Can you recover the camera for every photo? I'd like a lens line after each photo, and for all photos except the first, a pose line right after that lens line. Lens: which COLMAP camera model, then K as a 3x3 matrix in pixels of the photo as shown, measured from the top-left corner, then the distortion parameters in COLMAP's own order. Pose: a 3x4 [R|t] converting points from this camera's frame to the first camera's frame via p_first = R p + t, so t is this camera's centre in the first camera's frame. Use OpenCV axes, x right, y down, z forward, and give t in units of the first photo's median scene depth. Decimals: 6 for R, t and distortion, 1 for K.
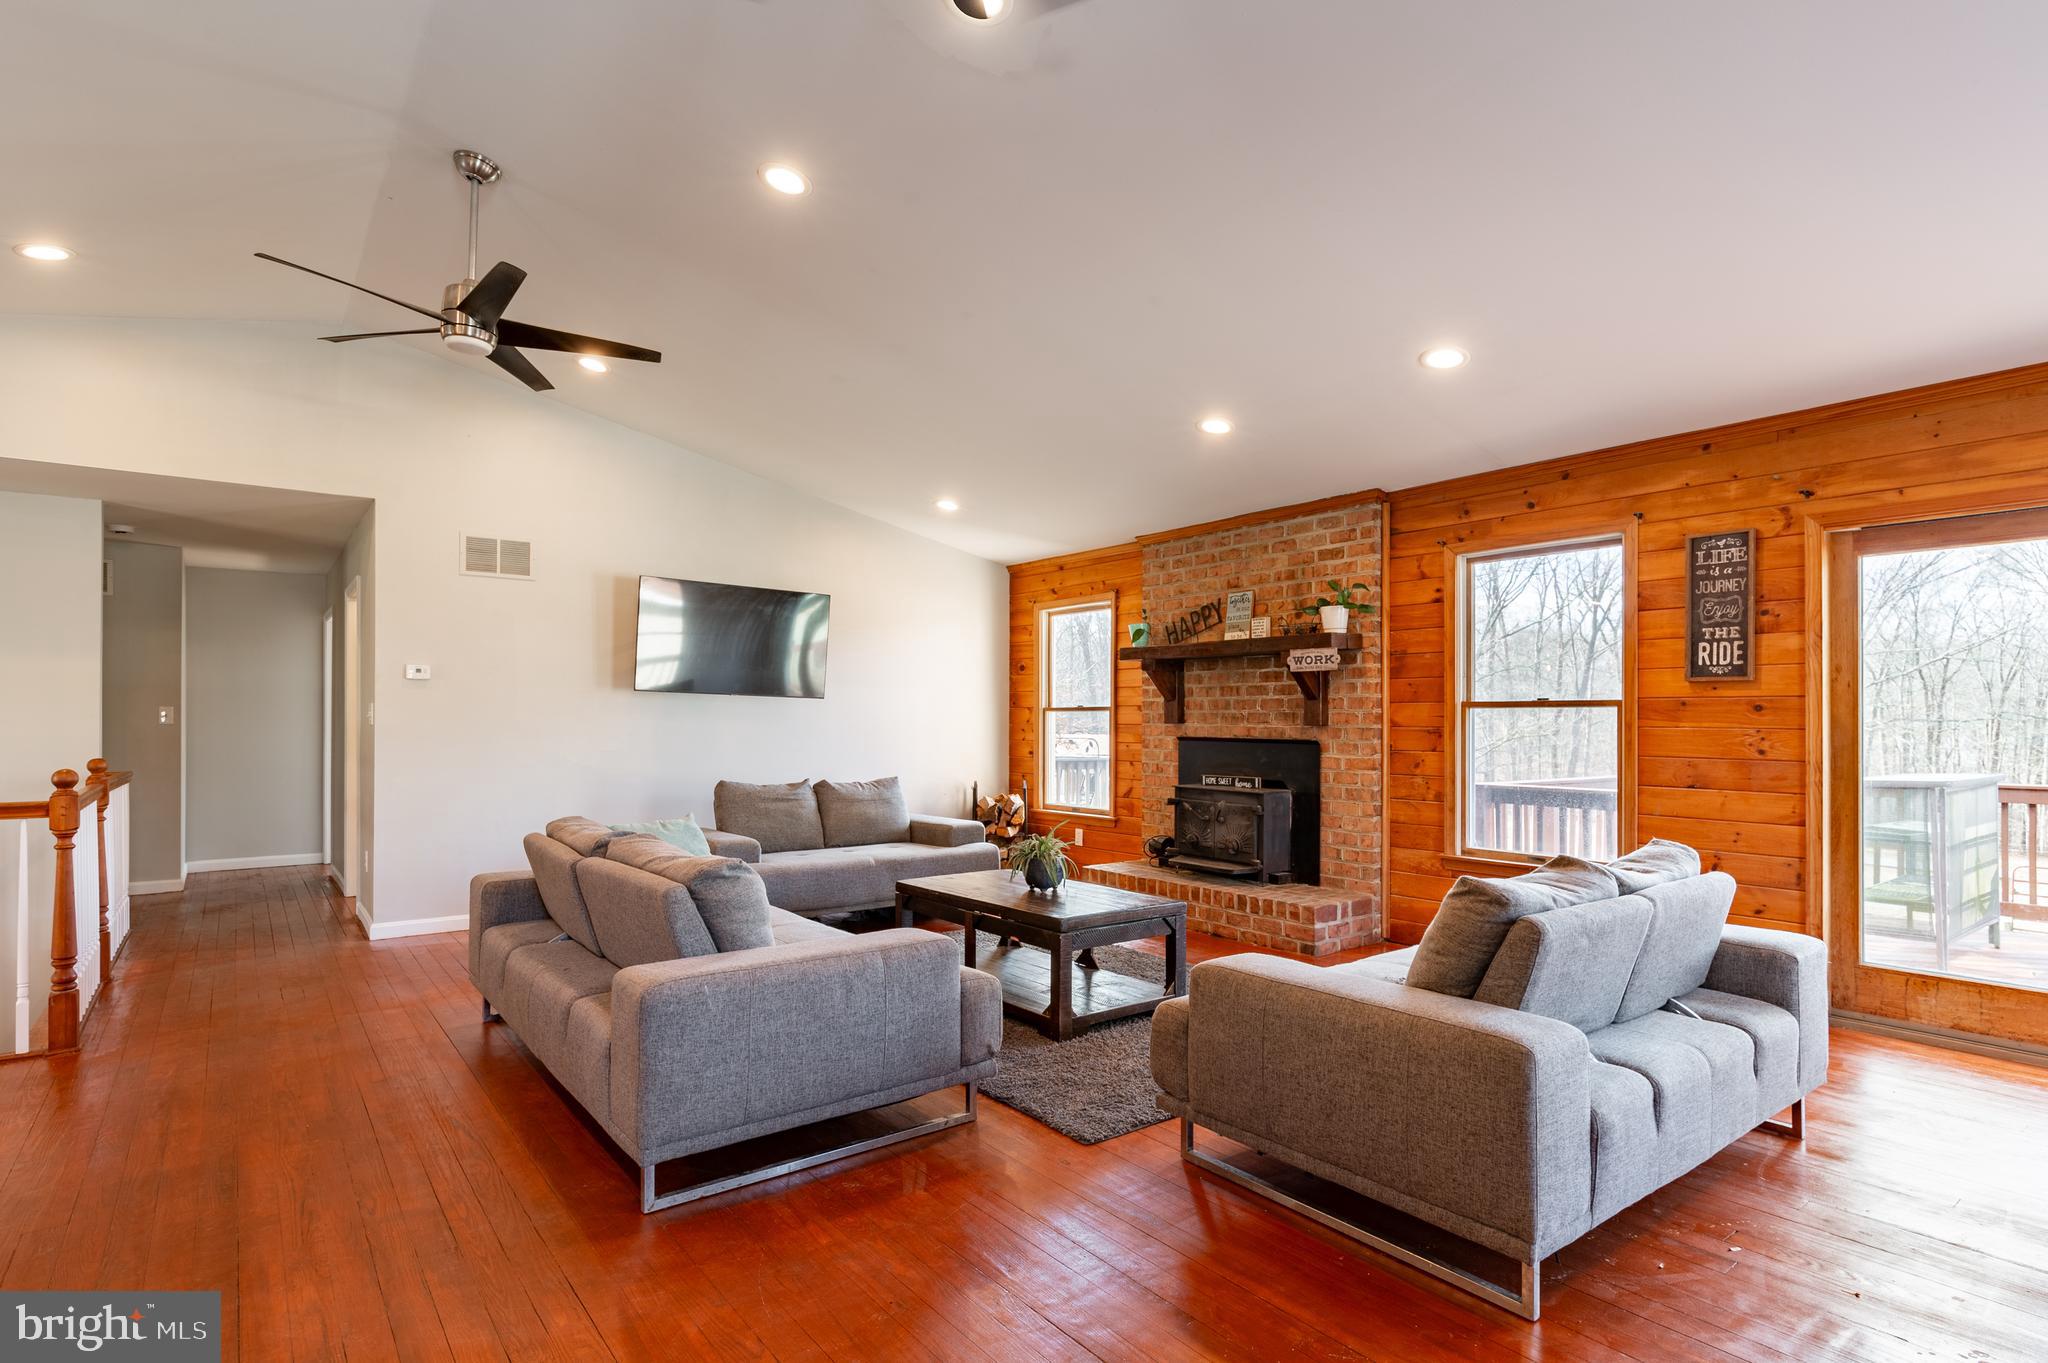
lens RADIAL K [[1021.3, 0, 1031.9], [0, 1021.3, 715.1], [0, 0, 1]] dist [-0.001037, 0.001648]
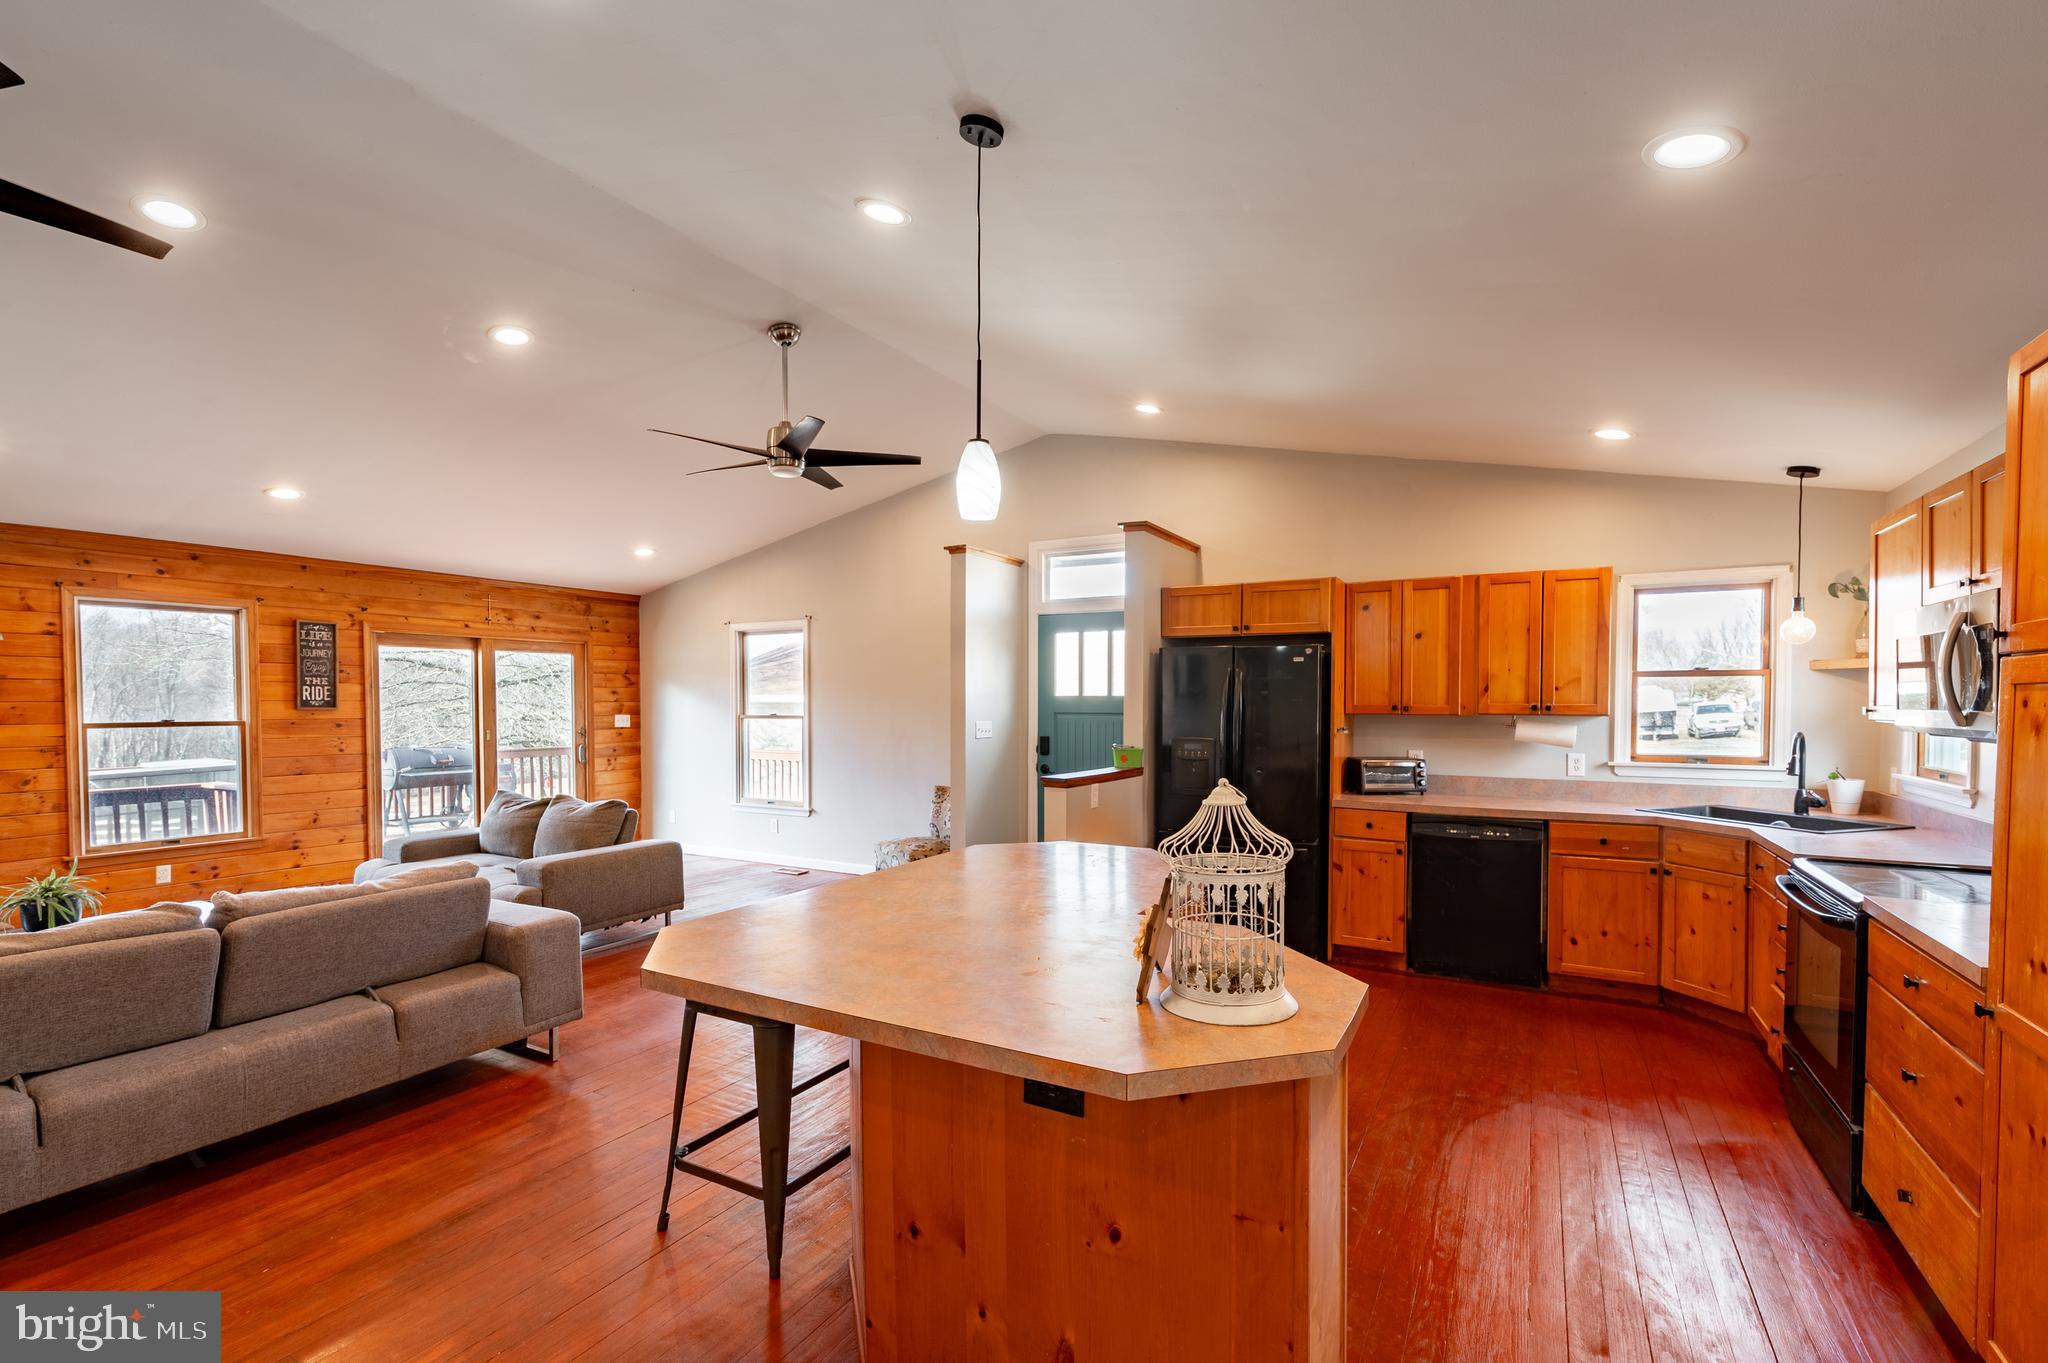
lens RADIAL K [[899.7, 0, 1031.1], [0, 899.7, 727.4], [0, 0, 1]] dist [0.002018, -0.000961]
pose [[-0.388643, -0.030706, 0.920876, -0.869344], [-0.006756, 0.999513, 0.030477, -0.043376], [-0.921363, 0.005623, -0.388662, 0.370222]]
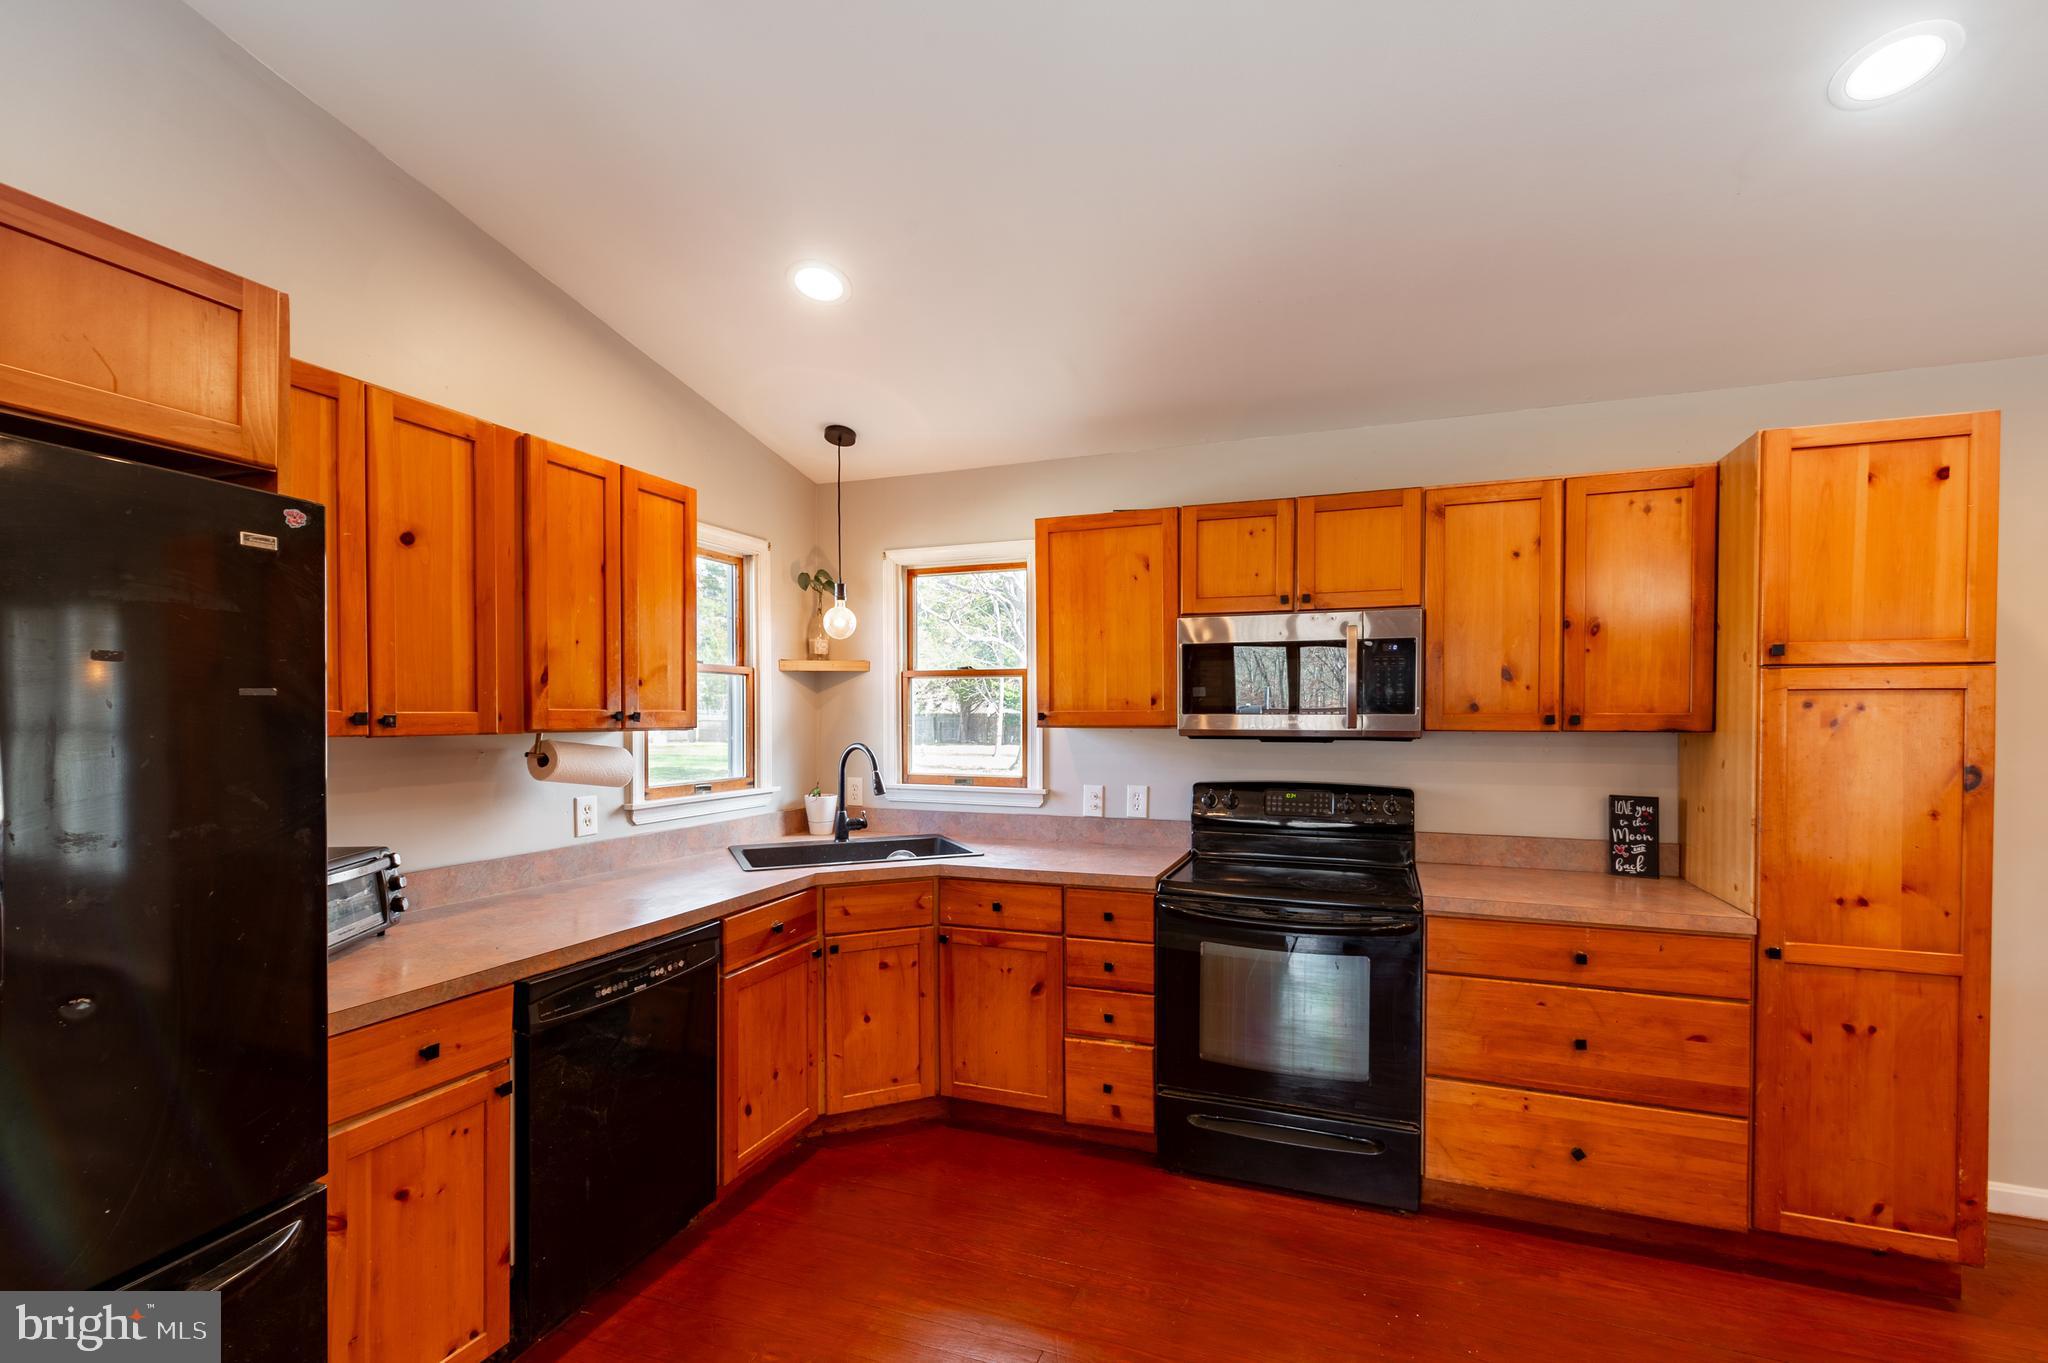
lens RADIAL K [[899.7, 0, 1031.9], [0, 899.7, 726.2], [0, 0, 1]] dist [0.002018, -0.000961]
pose [[-0.853078, 0.004771, -0.521762, -0.231872], [0.000948, 0.999971, 0.007593, -0.037928], [0.521783, 0.005982, -0.853057, 0.107005]]
